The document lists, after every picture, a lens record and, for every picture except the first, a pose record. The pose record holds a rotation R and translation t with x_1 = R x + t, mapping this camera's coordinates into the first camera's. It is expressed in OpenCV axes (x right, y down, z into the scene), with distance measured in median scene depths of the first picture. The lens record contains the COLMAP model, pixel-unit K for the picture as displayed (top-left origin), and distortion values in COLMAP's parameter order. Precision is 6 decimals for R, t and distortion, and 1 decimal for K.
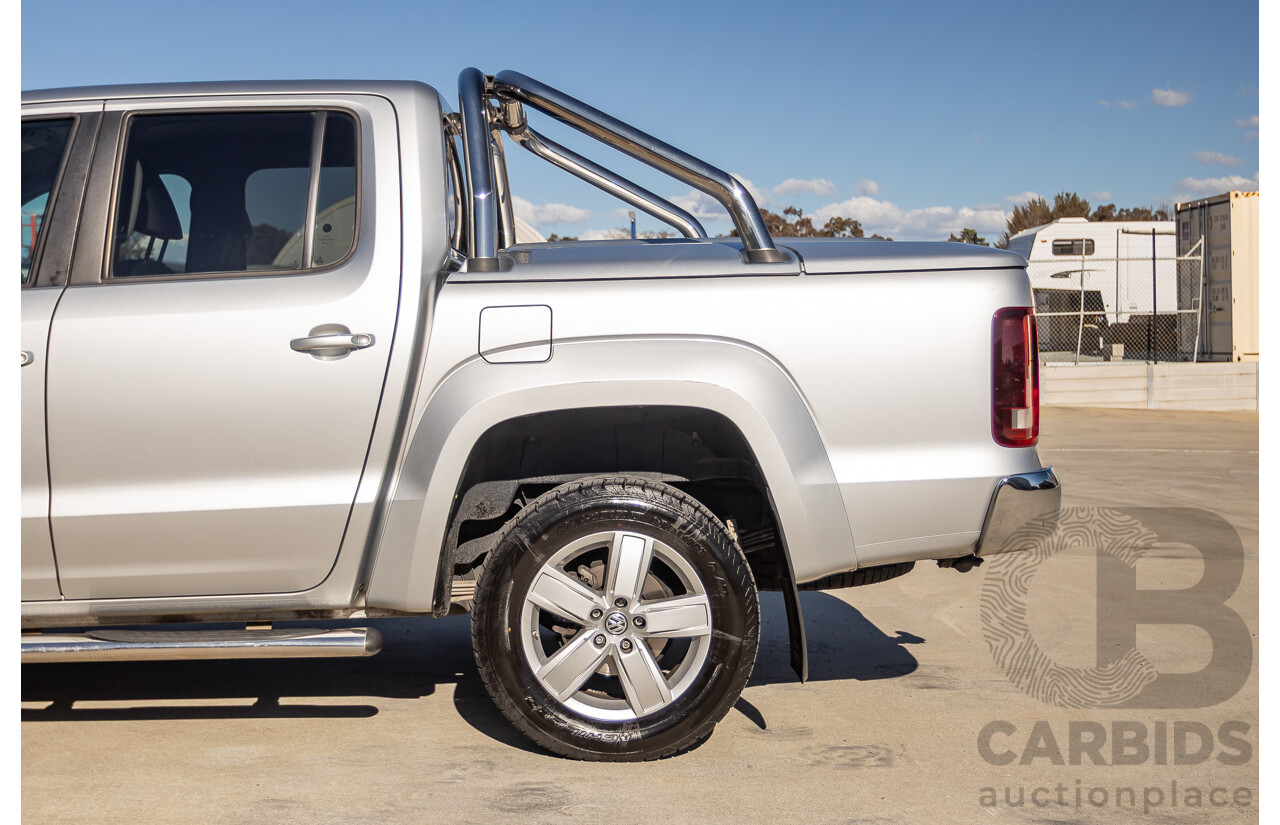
lens RADIAL K [[1959.4, 0, 640.9], [0, 1959.4, 411.9], [0, 0, 1]] dist [0.023401, 0.000000]
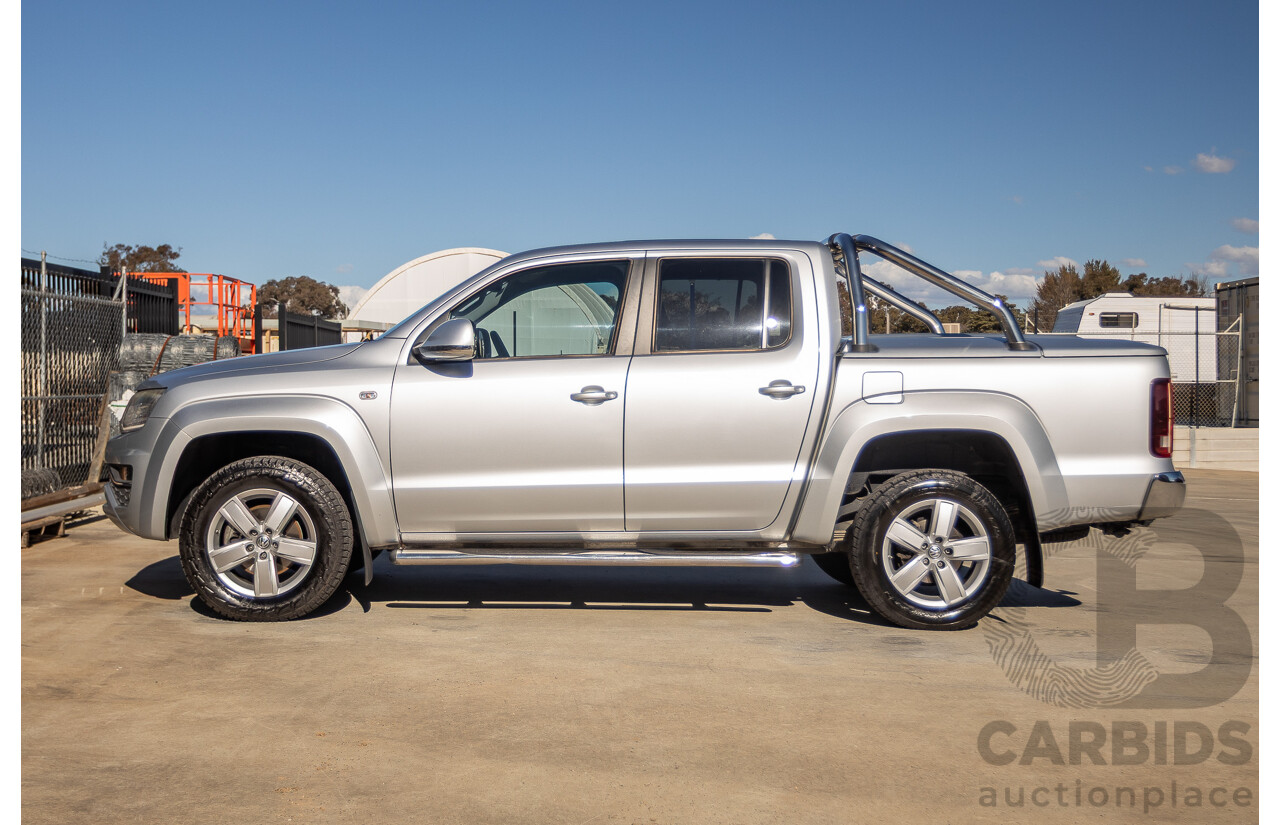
lens RADIAL K [[1959.4, 0, 655.7], [0, 1959.4, 370.0], [0, 0, 1]] dist [0.023401, 0.000000]
pose [[0.999753, 0.021097, -0.007023, -0.254087], [-0.021426, 0.998491, -0.050570, 0.038390], [0.005945, 0.050708, 0.998696, -0.771130]]
